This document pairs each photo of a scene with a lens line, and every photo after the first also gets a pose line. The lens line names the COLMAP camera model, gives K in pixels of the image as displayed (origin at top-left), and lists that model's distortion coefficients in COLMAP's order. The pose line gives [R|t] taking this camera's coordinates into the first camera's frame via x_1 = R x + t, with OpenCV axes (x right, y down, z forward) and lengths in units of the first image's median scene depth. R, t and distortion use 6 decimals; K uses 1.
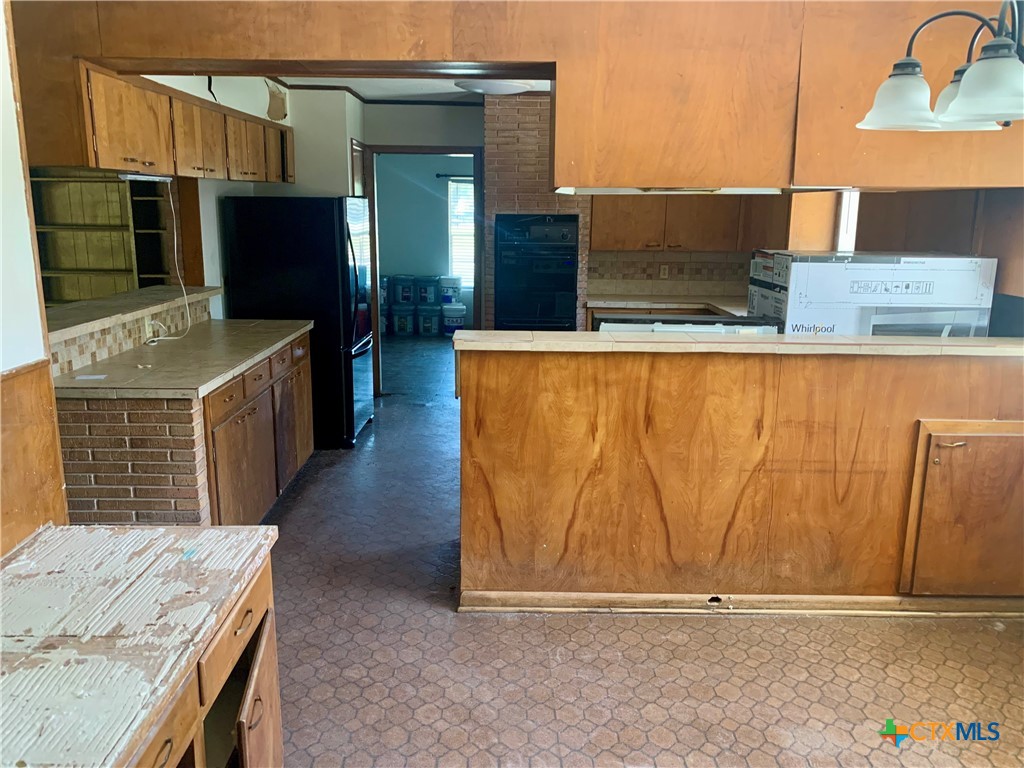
lens RADIAL K [[787.2, 0, 512.0], [0, 787.2, 384.0], [0, 0, 1]] dist [0.055840, -0.075480]
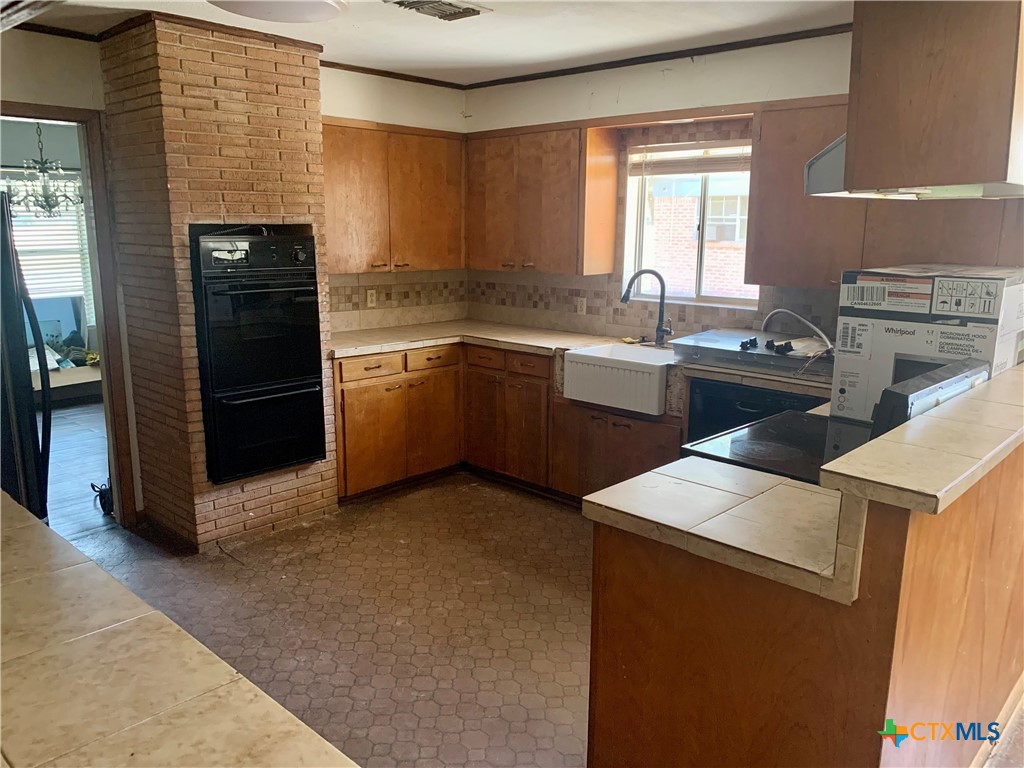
lens RADIAL K [[787.2, 0, 512.0], [0, 787.2, 384.0], [0, 0, 1]] dist [0.055840, -0.075480]
pose [[0.698592, -0.146804, 0.700299, -0.561902], [0.151493, 0.986884, 0.055757, -0.176811], [-0.699299, 0.067139, 0.711669, 0.784296]]
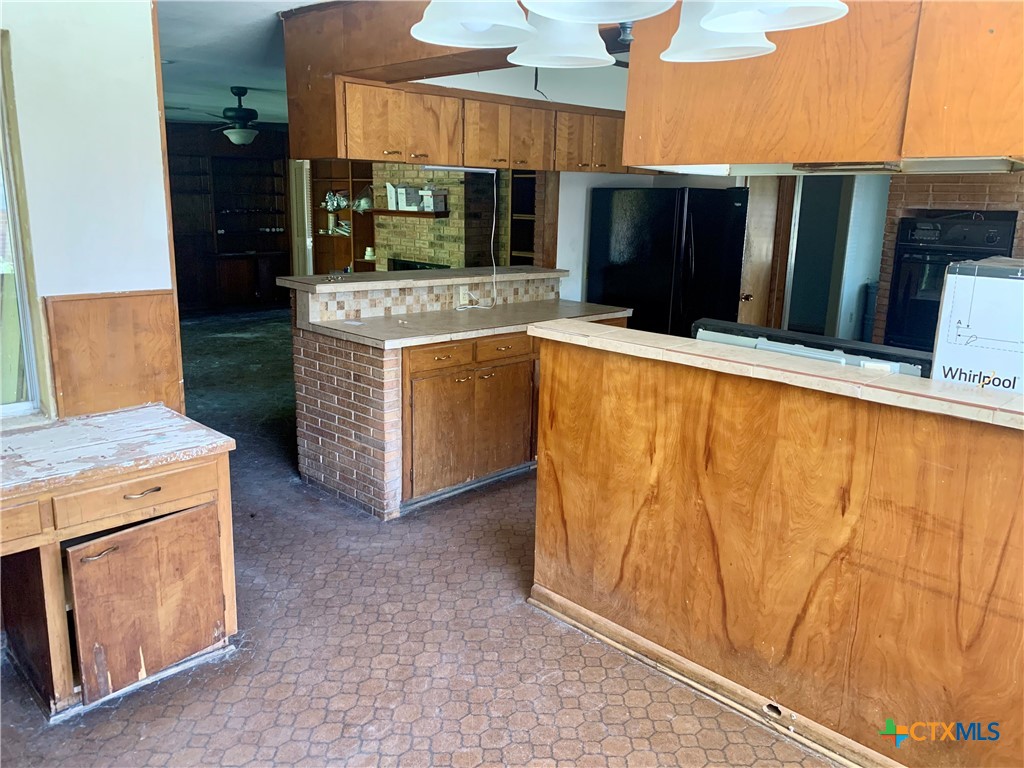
lens RADIAL K [[787.2, 0, 512.0], [0, 787.2, 384.0], [0, 0, 1]] dist [0.055840, -0.075480]
pose [[0.704179, 0.170758, -0.689183, 0.568094], [-0.171894, 0.982775, 0.067867, -0.043822], [0.688901, 0.070676, 0.721402, 0.265760]]
